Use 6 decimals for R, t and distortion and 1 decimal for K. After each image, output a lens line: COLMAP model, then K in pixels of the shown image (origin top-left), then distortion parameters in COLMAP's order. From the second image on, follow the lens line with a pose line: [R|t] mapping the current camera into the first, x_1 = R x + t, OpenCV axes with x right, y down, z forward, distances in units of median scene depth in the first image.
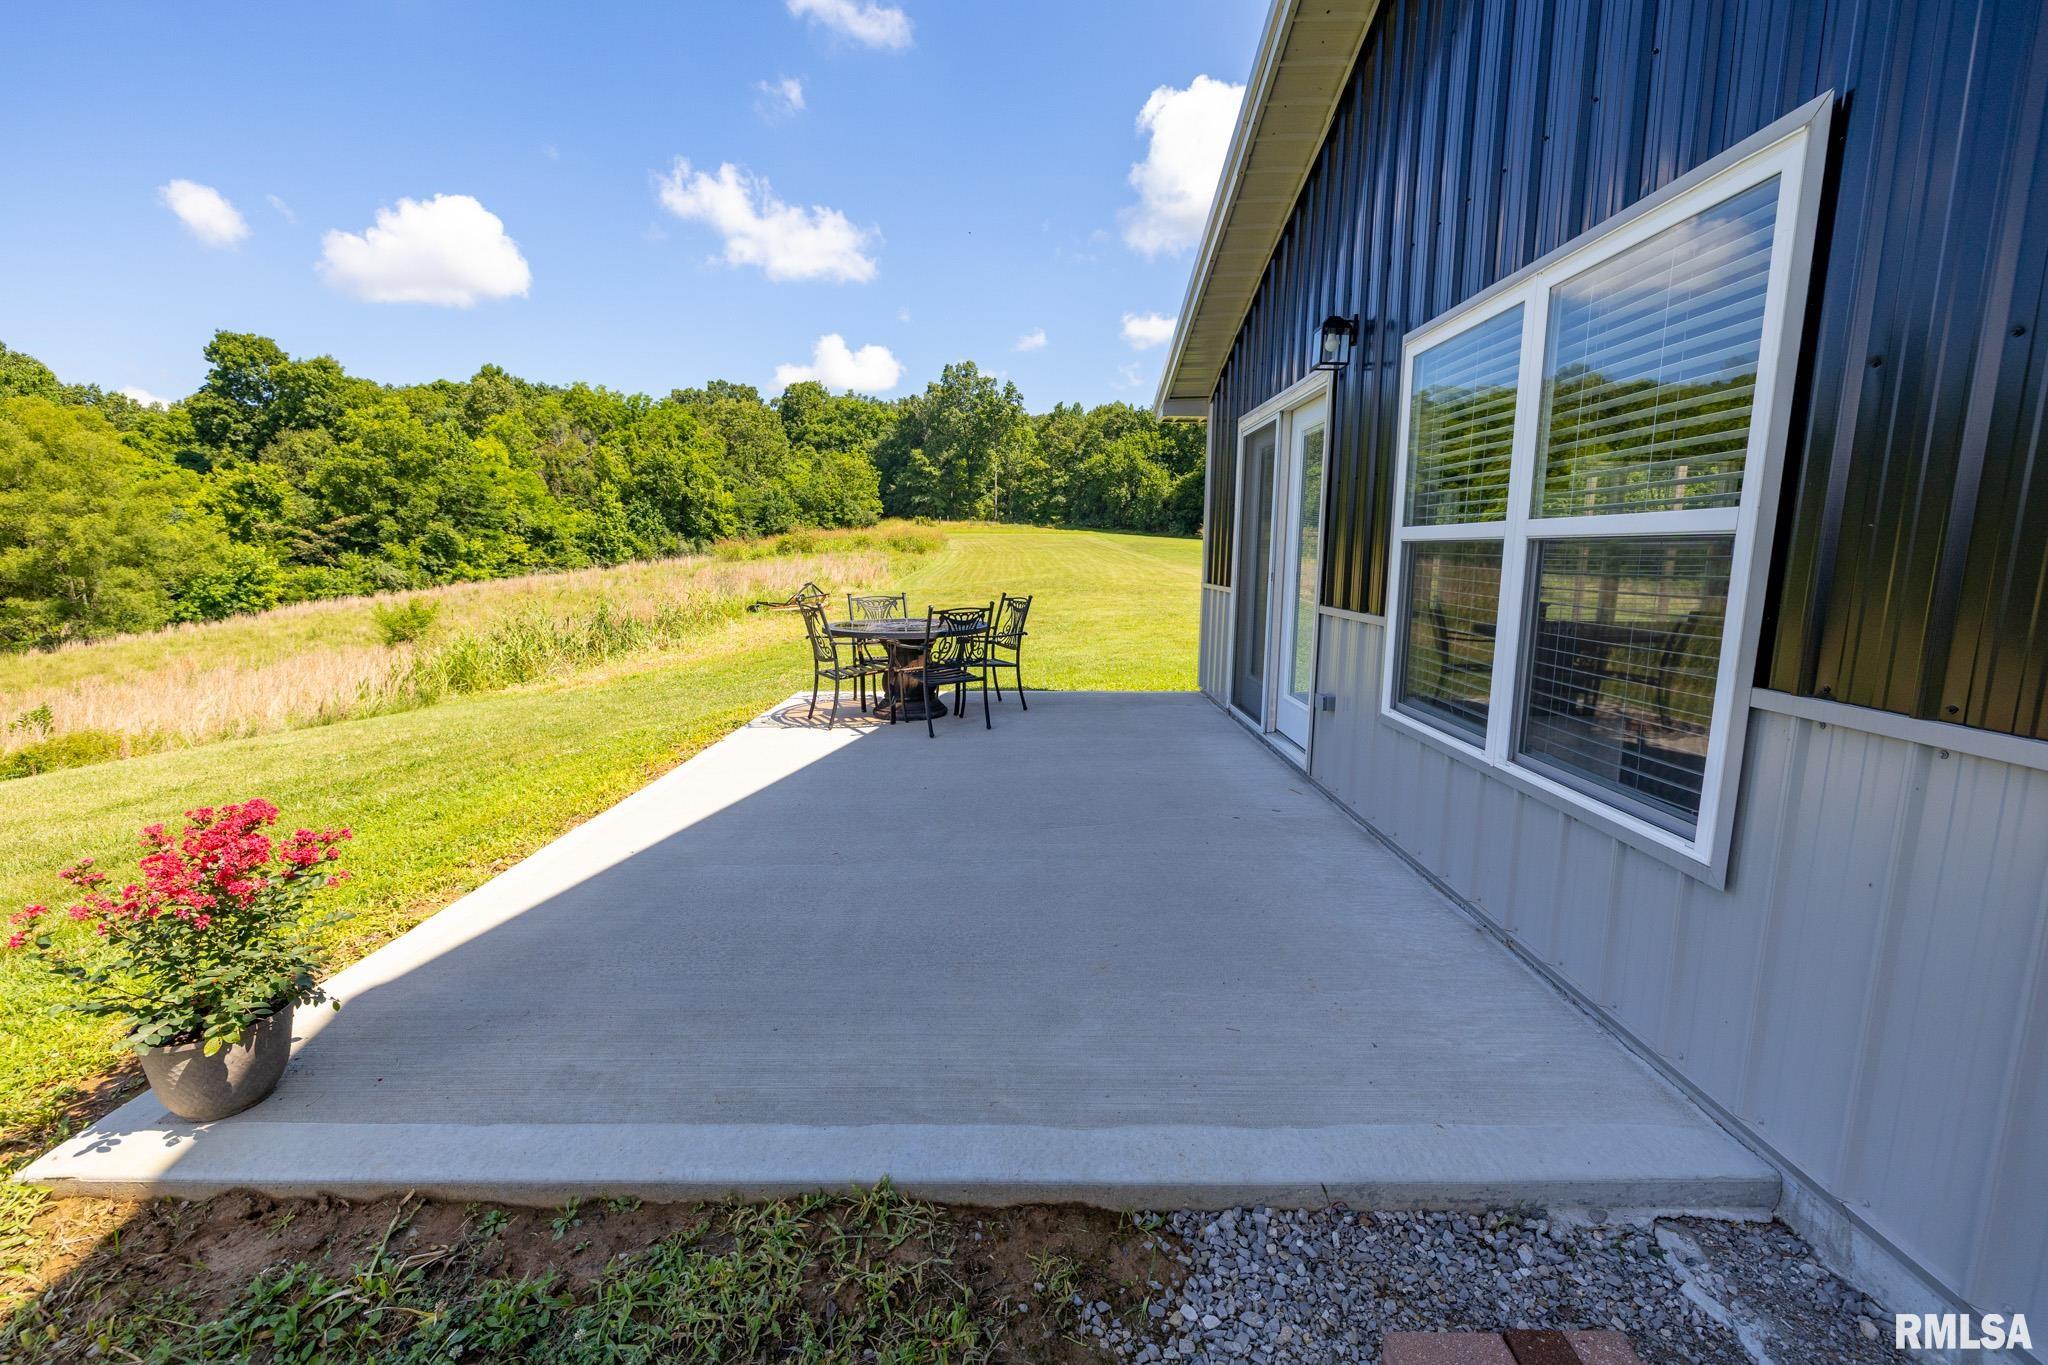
lens RADIAL K [[863.7, 0, 1028.1], [0, 863.7, 677.7], [0, 0, 1]] dist [0.014047, 0.000891]
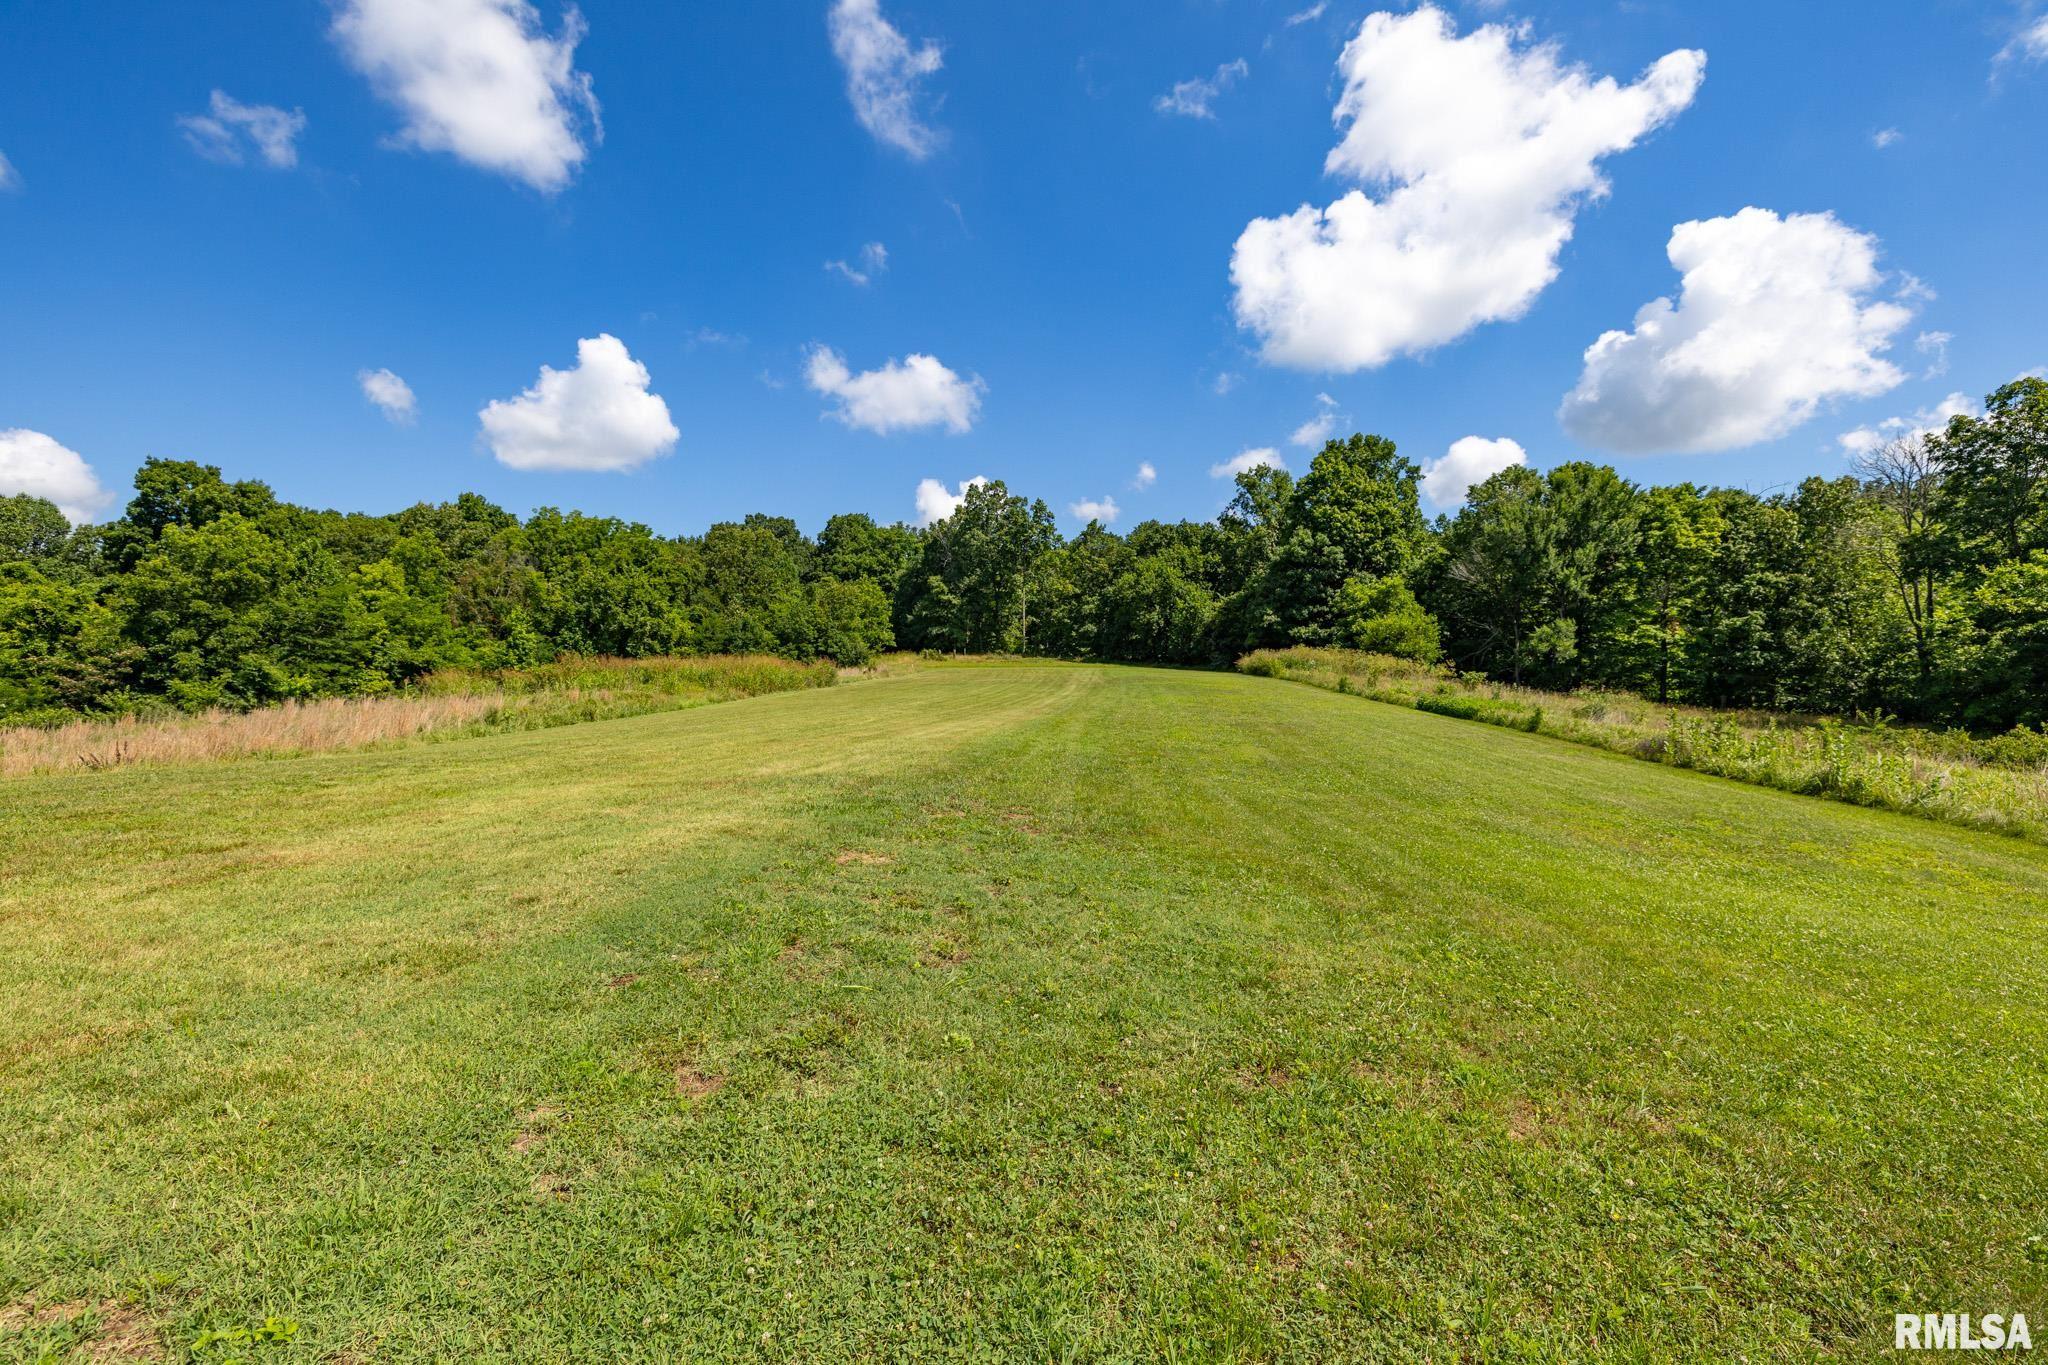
lens RADIAL K [[863.7, 0, 1025.2], [0, 863.7, 674.7], [0, 0, 1]] dist [0.014047, 0.000891]
pose [[0.990731, -0.002510, -0.135818, 0.093793], [-0.019609, 0.986715, -0.161271, -0.025620], [0.134419, 0.162439, 0.977520, 0.183308]]
